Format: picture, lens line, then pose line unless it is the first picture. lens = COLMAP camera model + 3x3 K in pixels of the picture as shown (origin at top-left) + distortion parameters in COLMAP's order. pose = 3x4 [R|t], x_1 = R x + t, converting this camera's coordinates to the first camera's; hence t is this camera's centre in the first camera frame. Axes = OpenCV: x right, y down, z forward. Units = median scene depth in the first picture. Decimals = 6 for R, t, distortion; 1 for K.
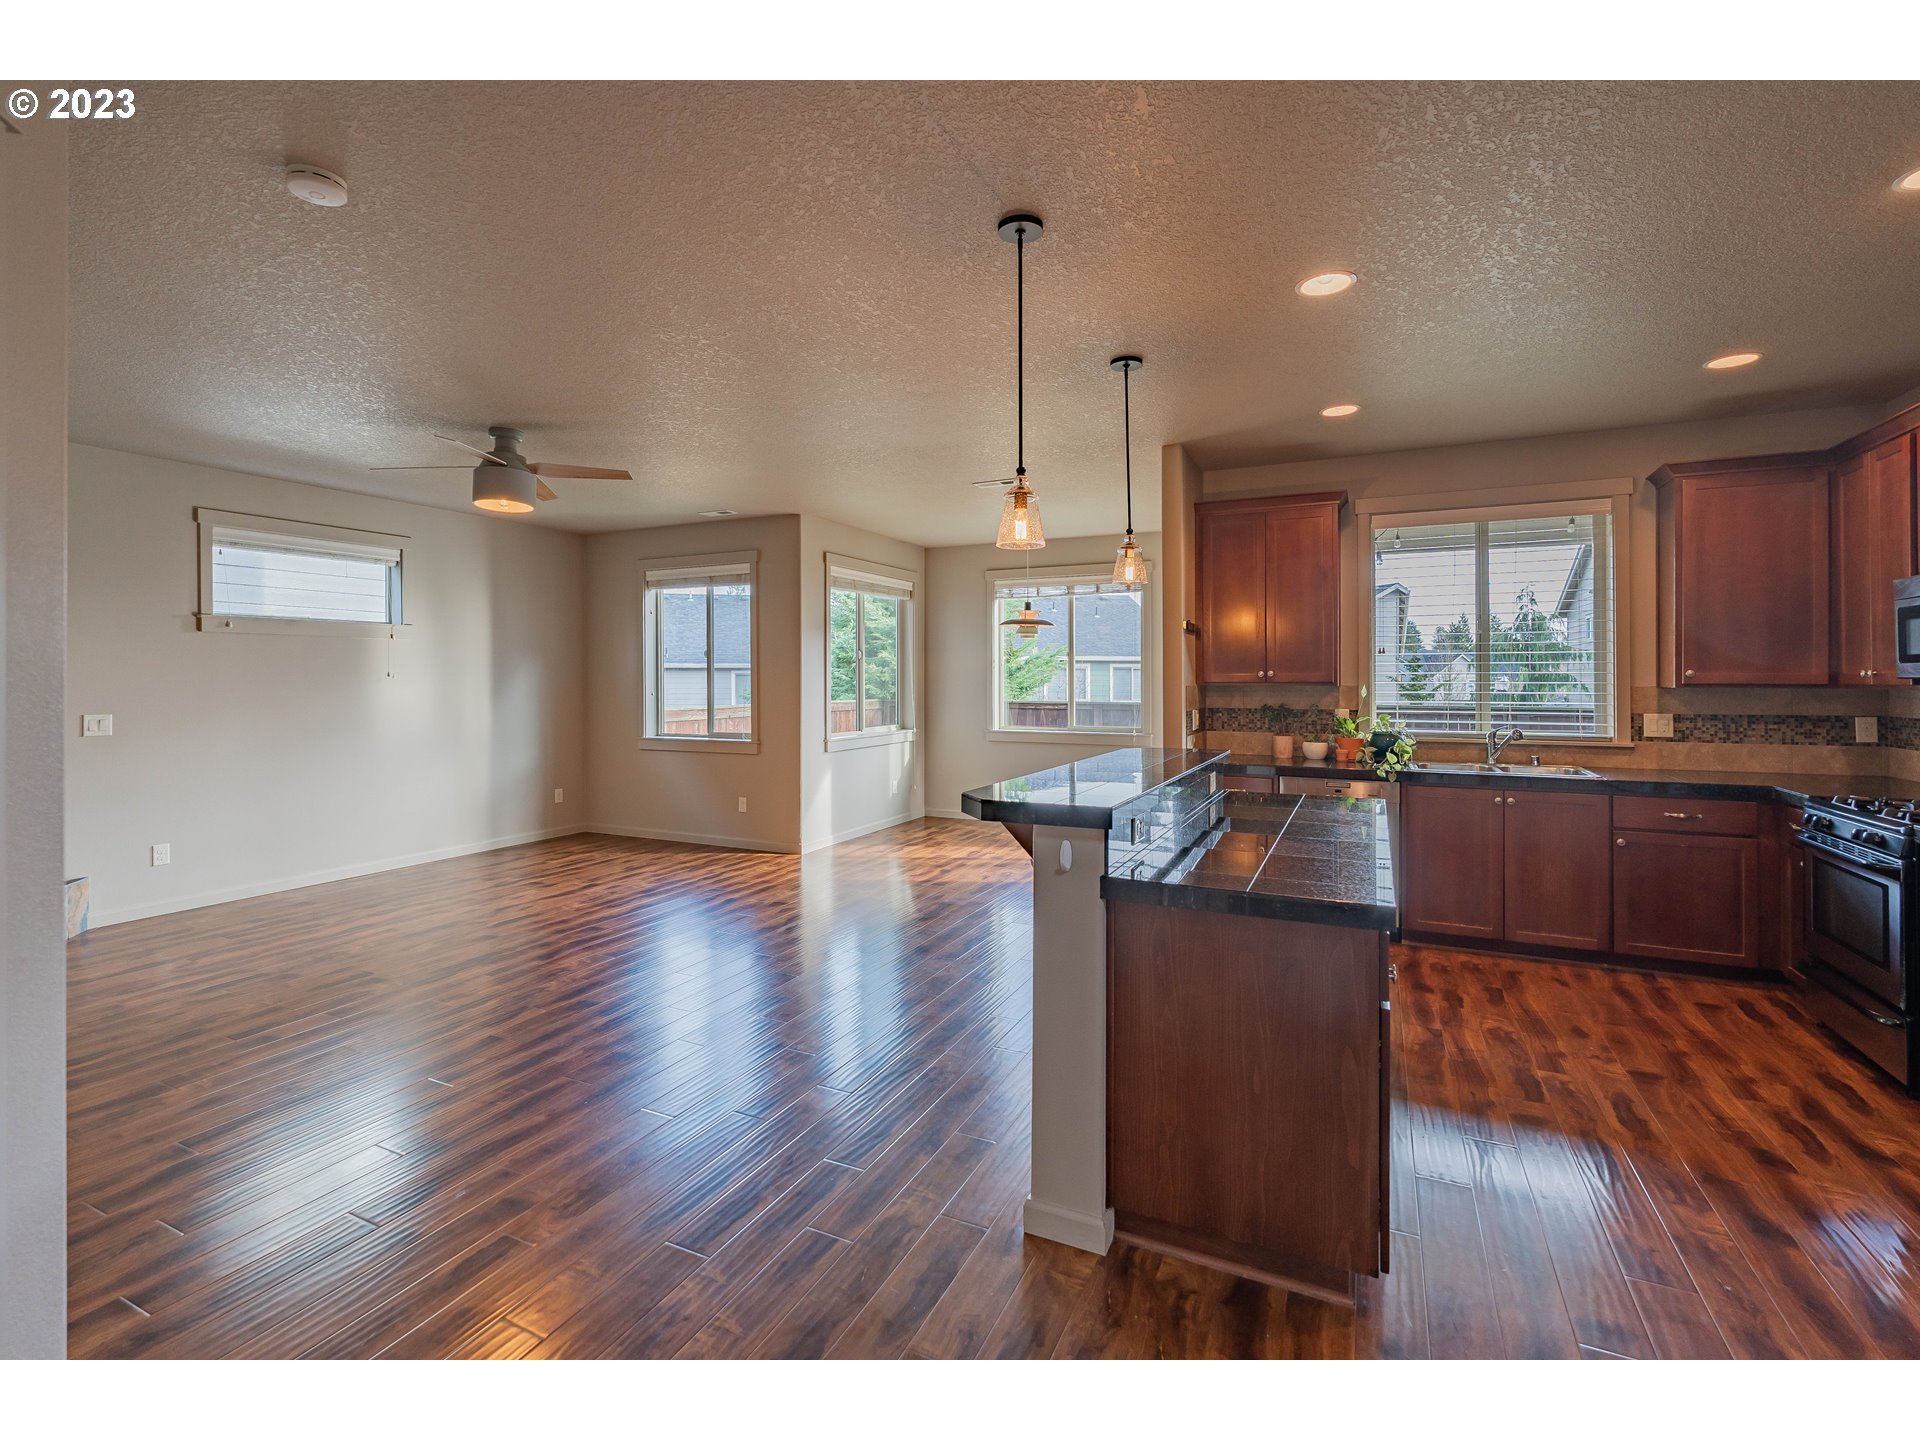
lens RADIAL K [[862.3, 0, 950.9], [0, 862.3, 686.5], [0, 0, 1]] dist [-0.000076, -0.000629]
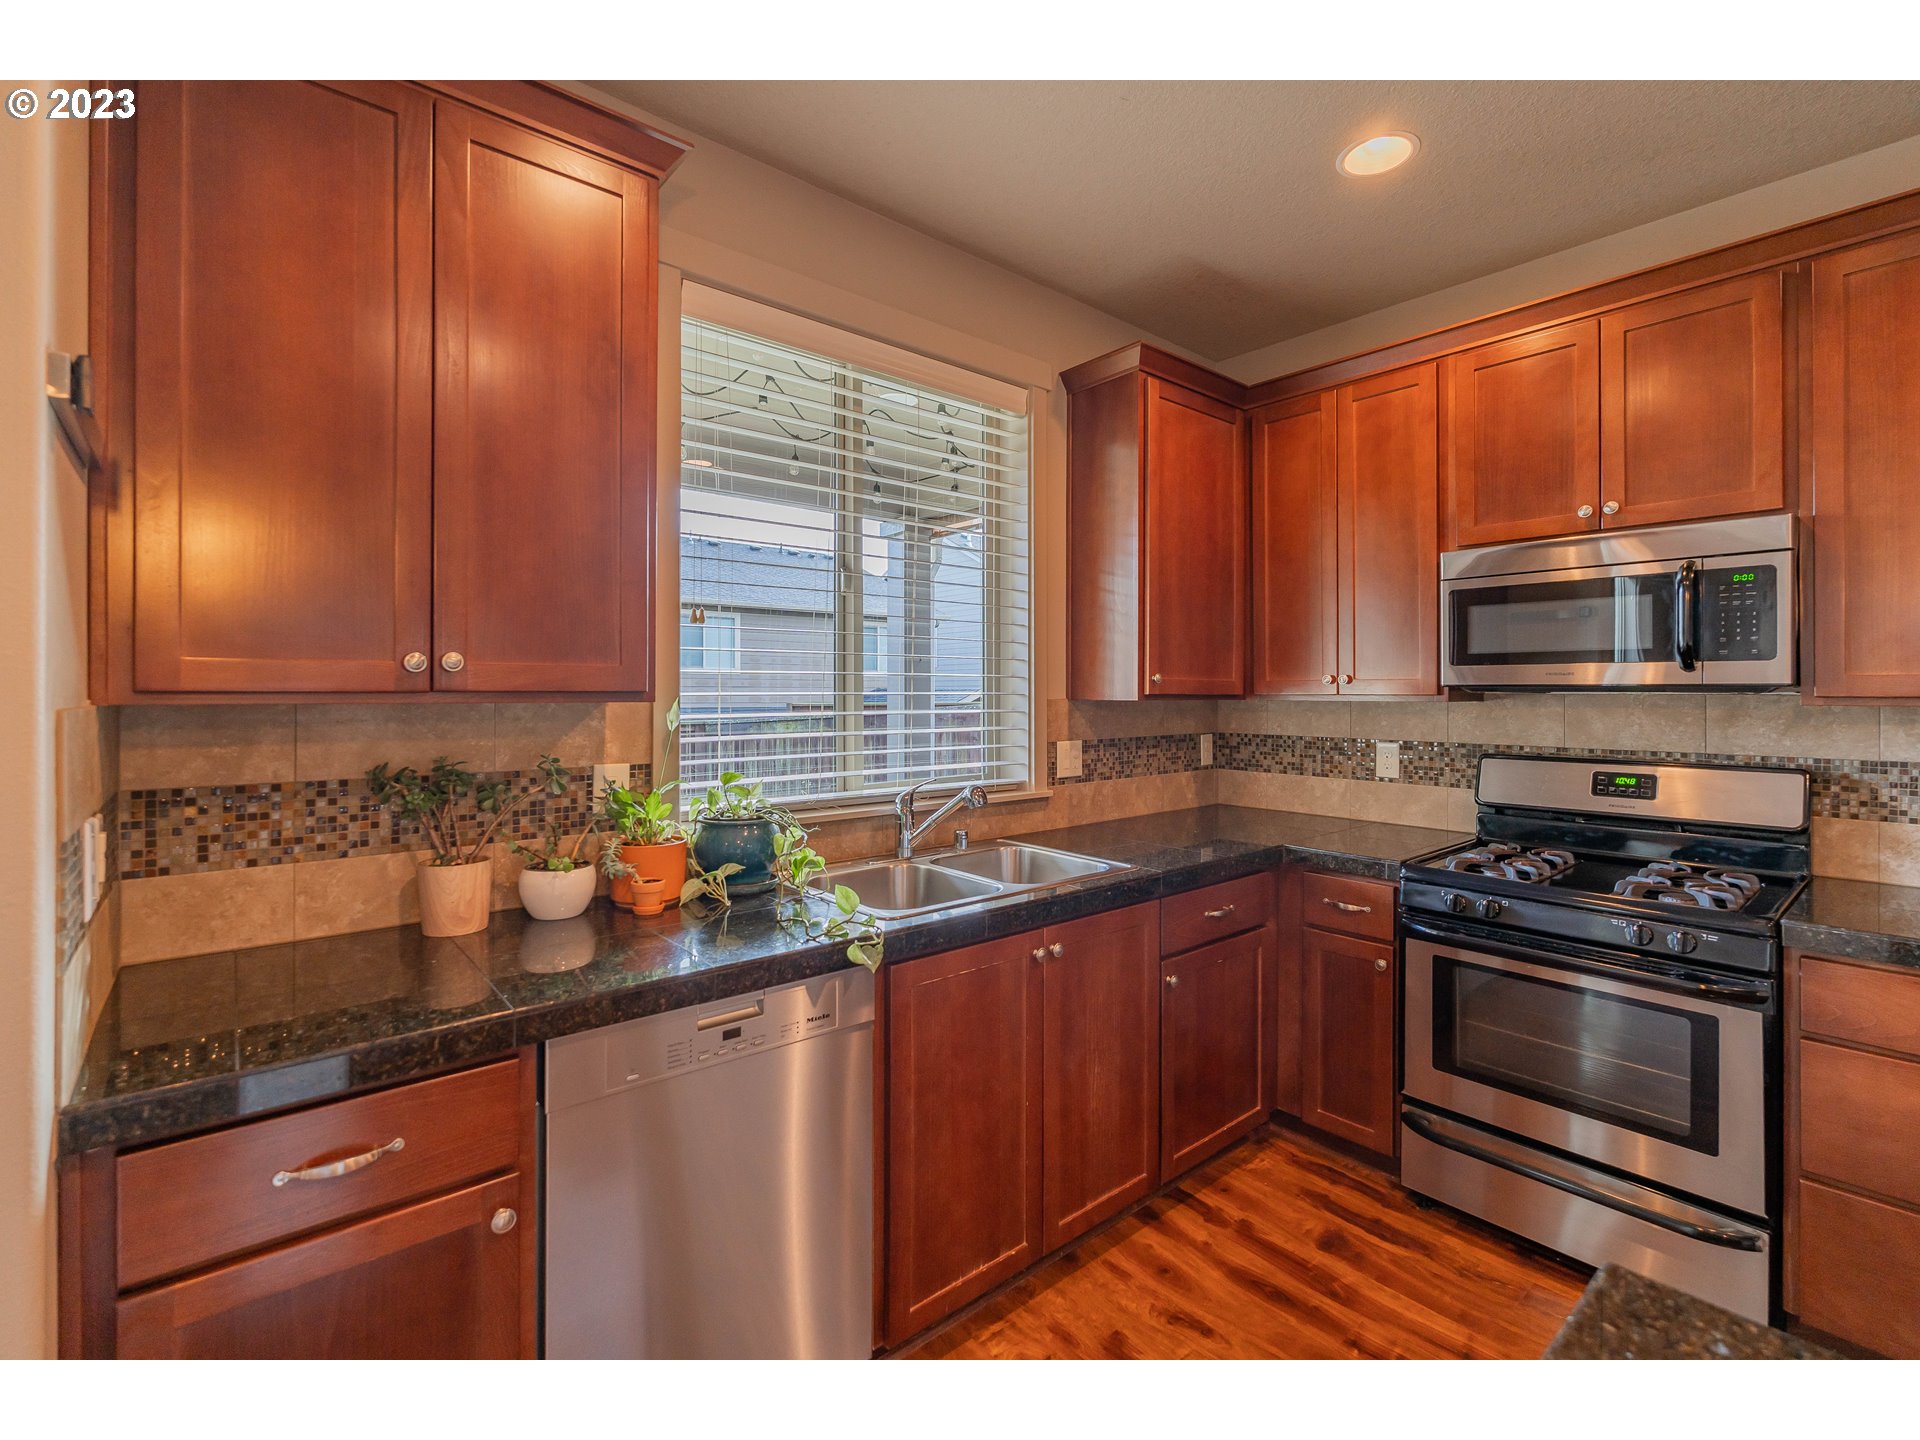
lens RADIAL K [[862.3, 0, 970.1], [0, 862.3, 688.2], [0, 0, 1]] dist [-0.000076, -0.000629]
pose [[0.392678, 0.005113, 0.919662, 0.169330], [0.004820, 0.999959, -0.007617, -0.002974], [-0.919663, 0.007424, 0.392638, 0.705544]]
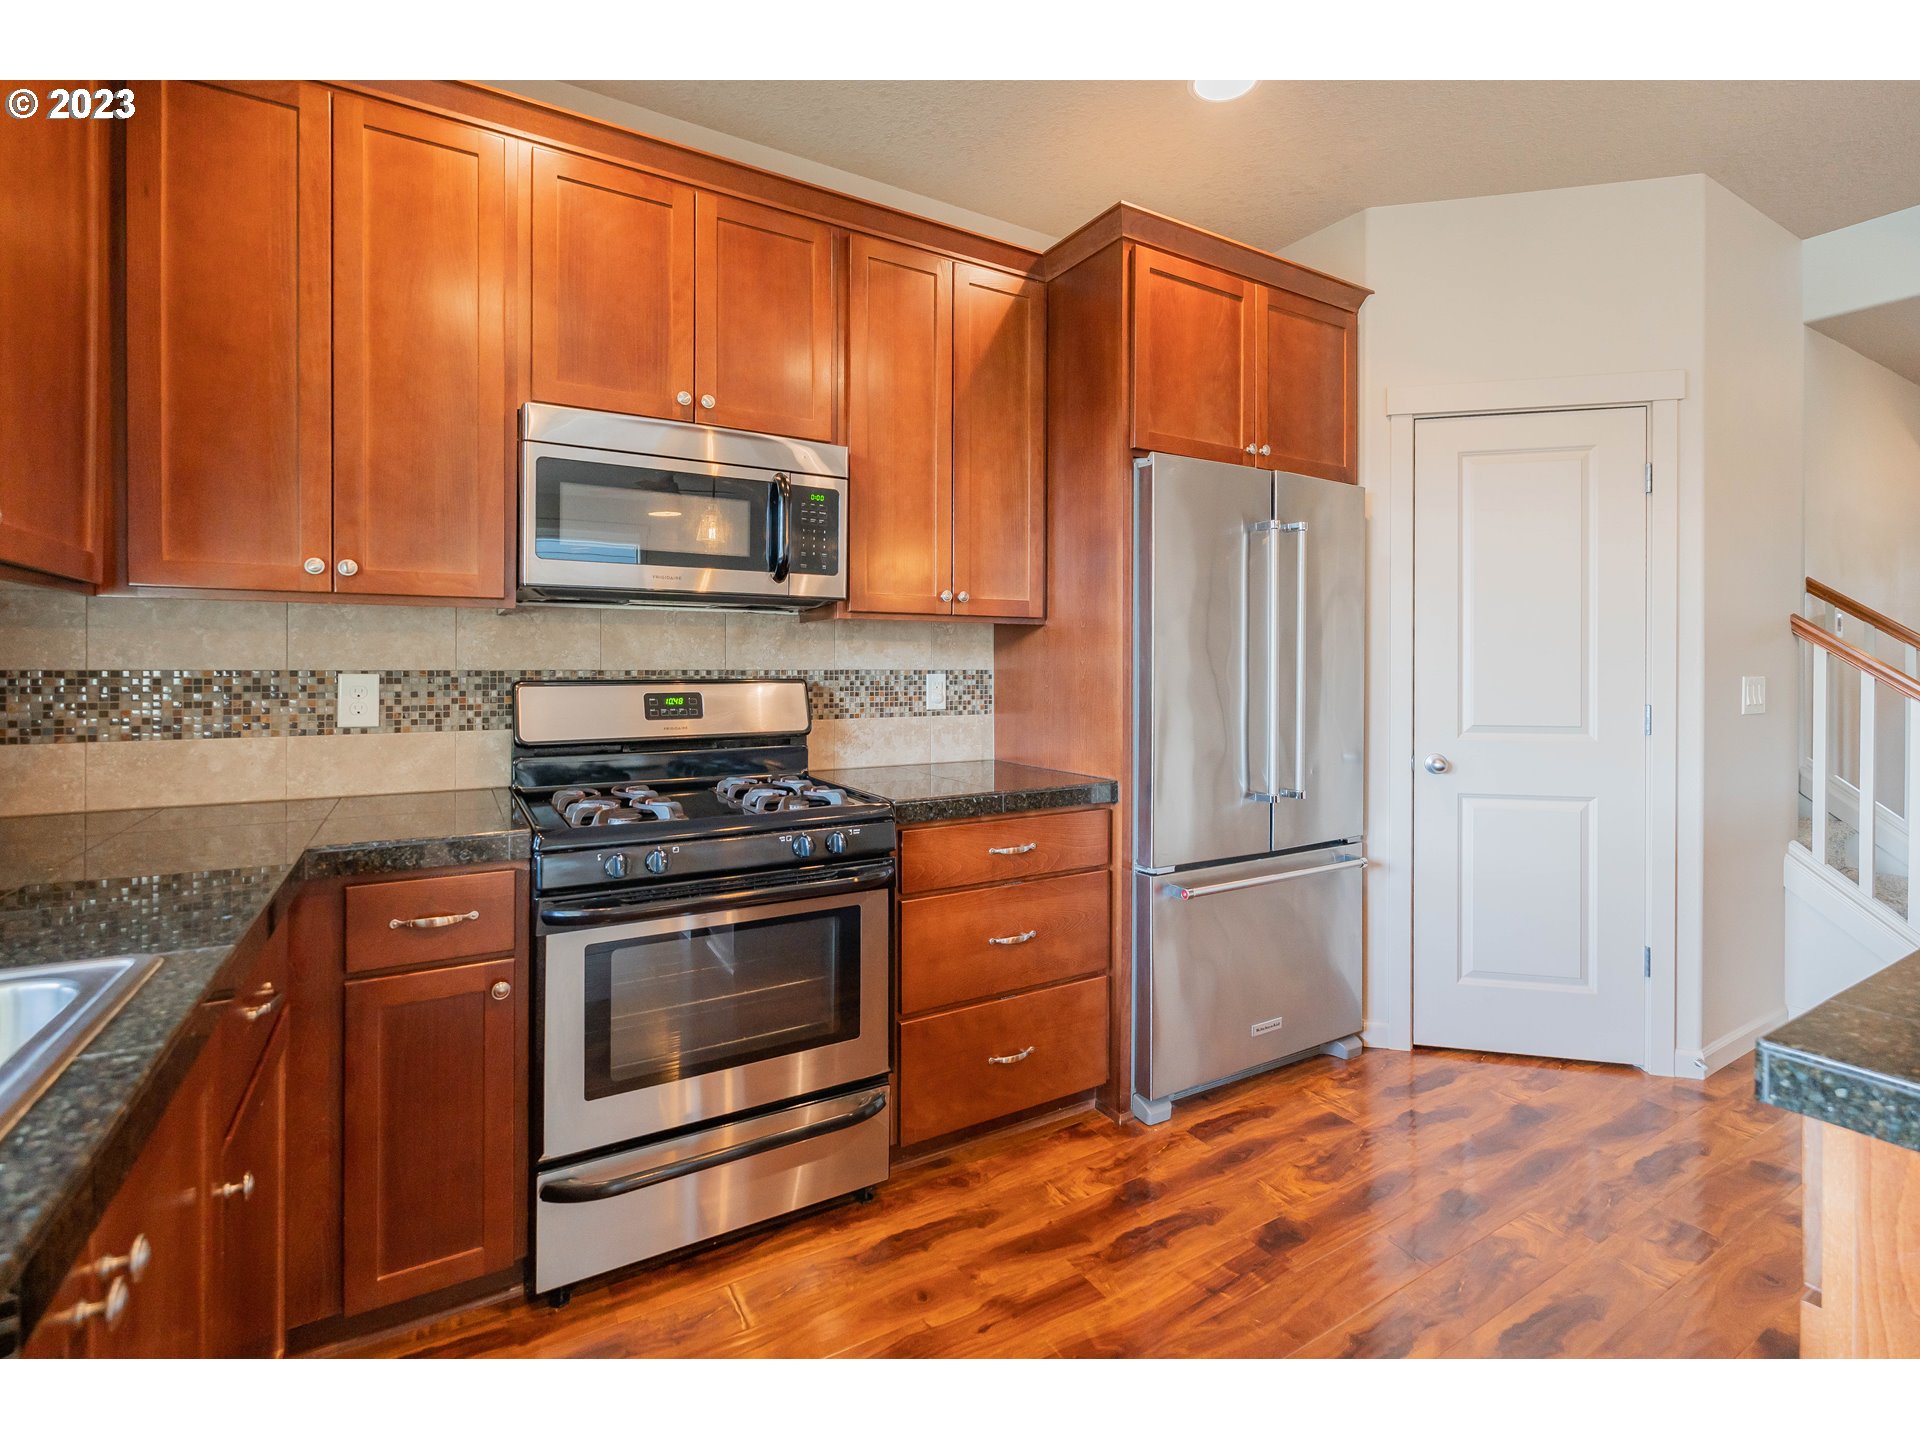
lens RADIAL K [[886.9, 0, 964.5], [0, 886.9, 668.6], [0, 0, 1]] dist [-0.002953, 0.001343]
pose [[-0.839099, -0.003127, 0.543969, 0.368888], [0.002433, 0.999952, 0.009502, 0.024824], [-0.543973, 0.009296, -0.839051, 0.859692]]
